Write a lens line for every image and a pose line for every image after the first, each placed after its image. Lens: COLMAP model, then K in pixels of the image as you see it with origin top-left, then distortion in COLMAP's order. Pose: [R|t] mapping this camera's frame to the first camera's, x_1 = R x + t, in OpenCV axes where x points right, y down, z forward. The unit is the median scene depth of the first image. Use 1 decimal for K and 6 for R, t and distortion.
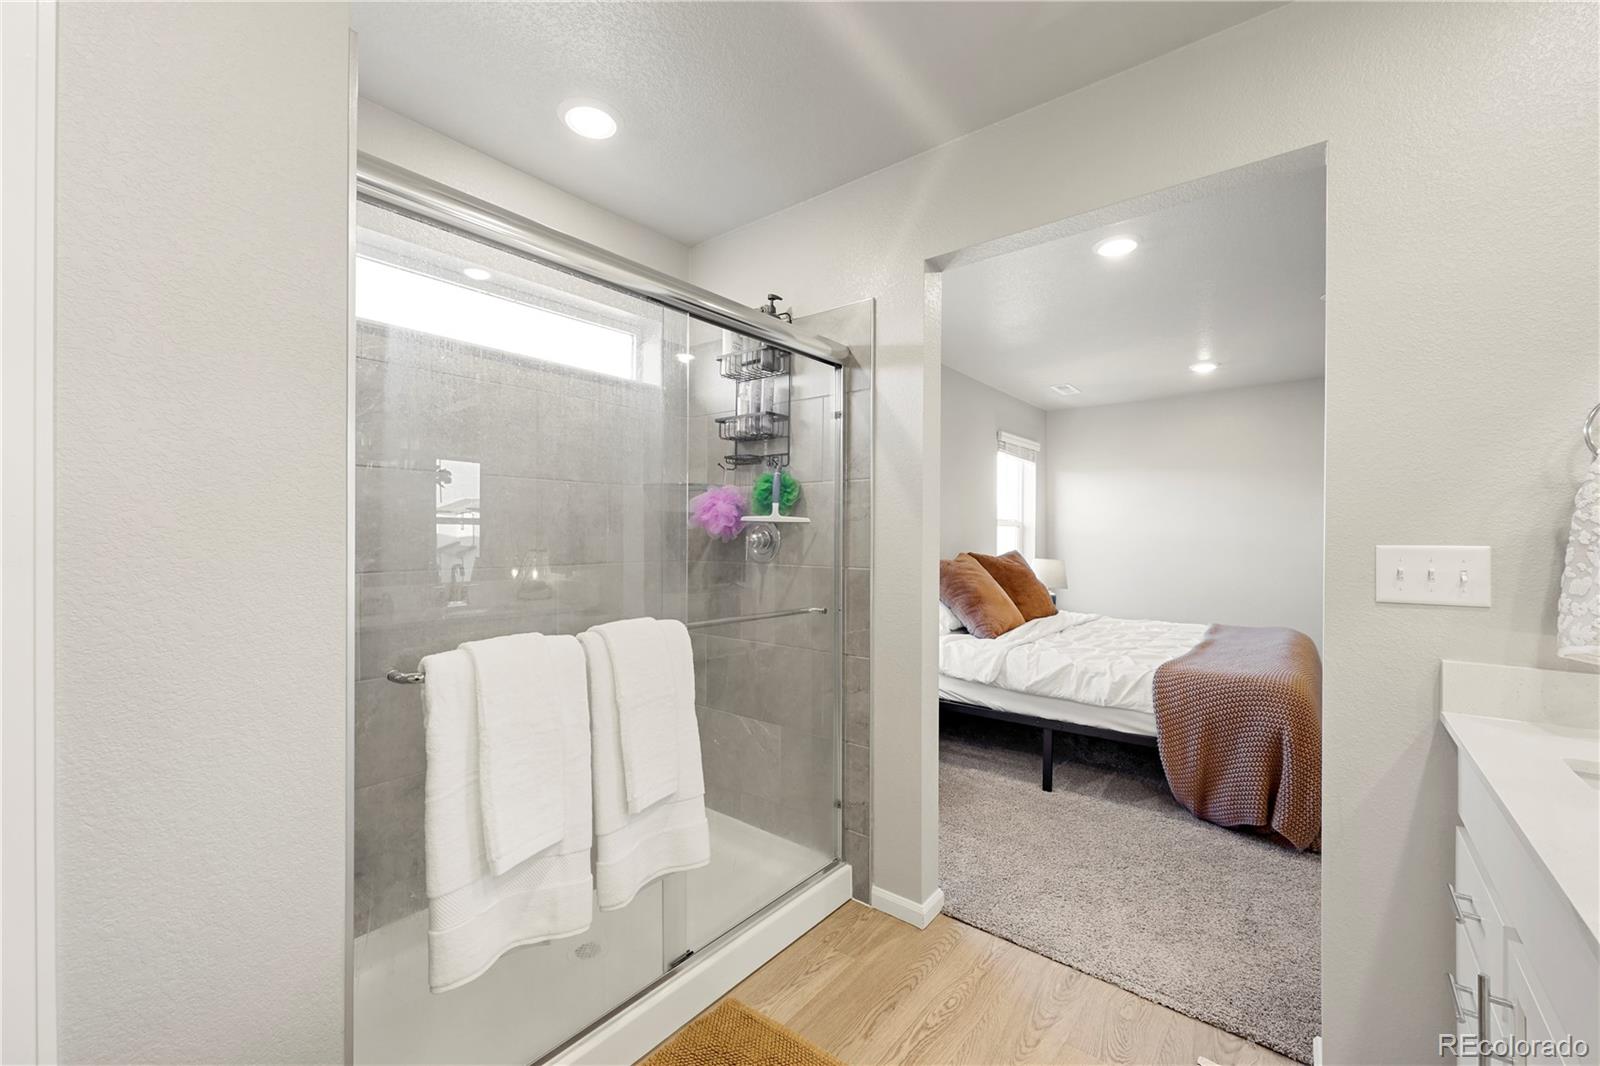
lens RADIAL K [[644.3, 0, 786.2], [0, 644.3, 535.9], [0, 0, 1]] dist [-0.001411, 0.000853]
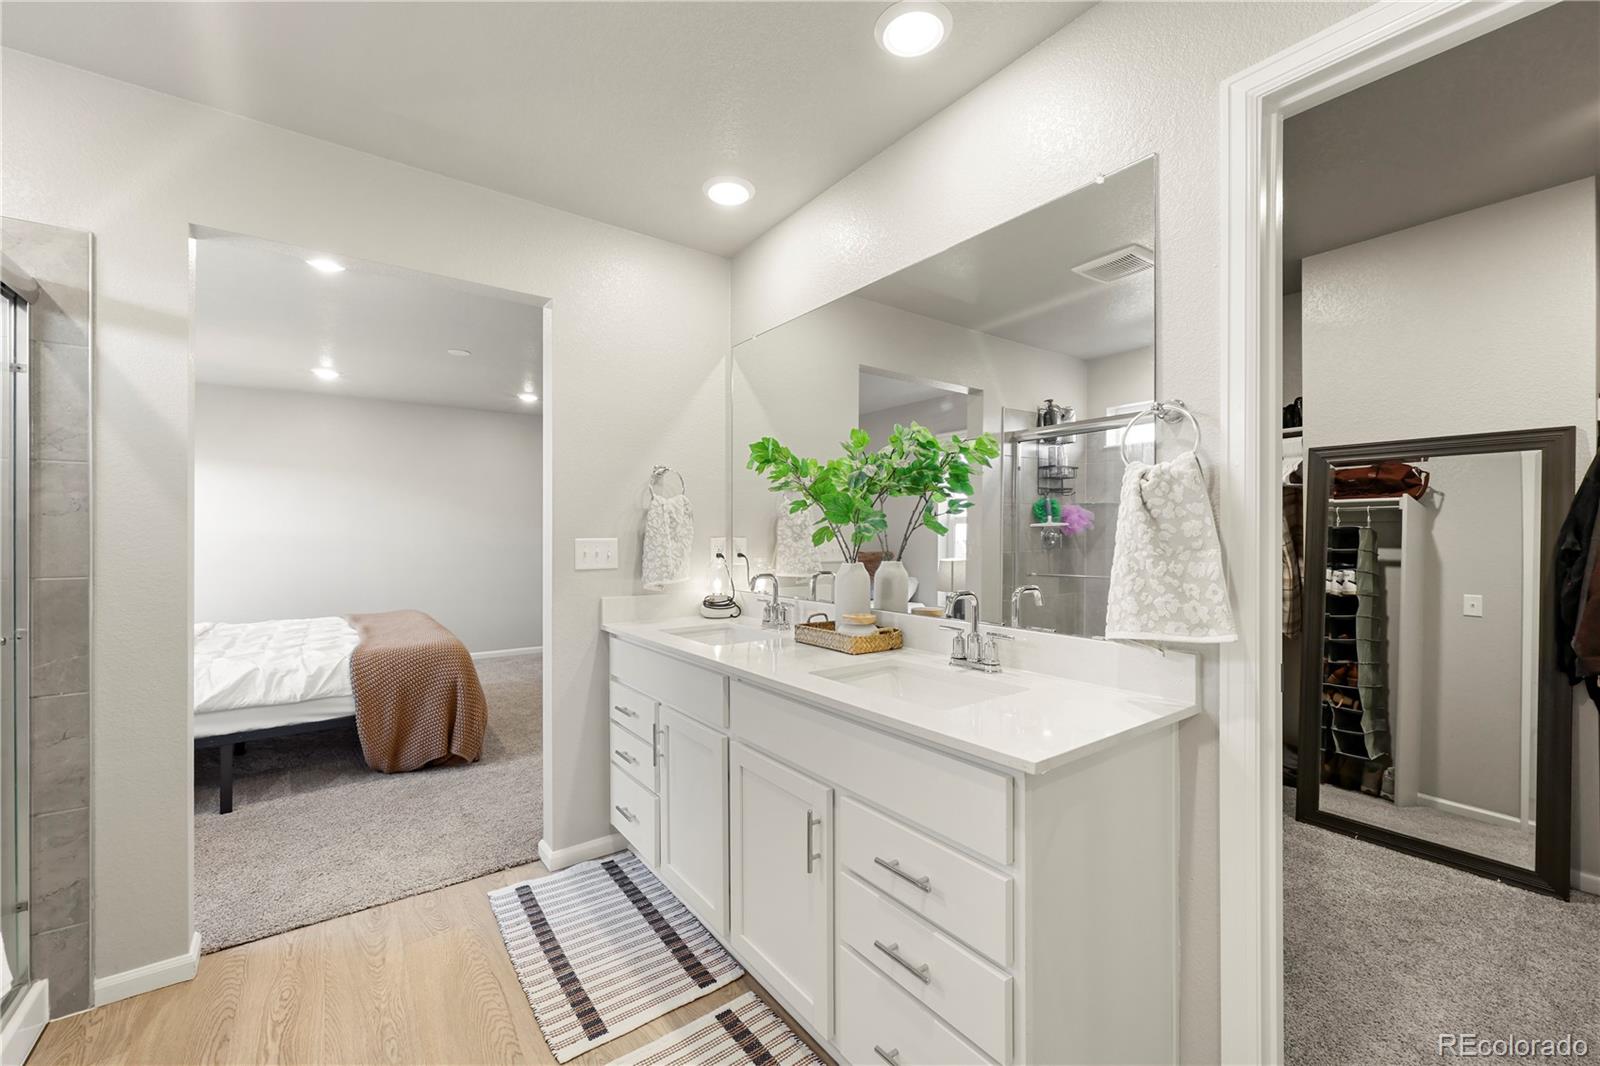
lens RADIAL K [[644.3, 0, 811.1], [0, 644.3, 539.6], [0, 0, 1]] dist [-0.001411, 0.000853]
pose [[0.234047, -0.012145, 0.972149, -0.386746], [0.003086, 0.999926, 0.011749, -0.001183], [-0.972220, 0.000250, 0.234067, -0.031465]]
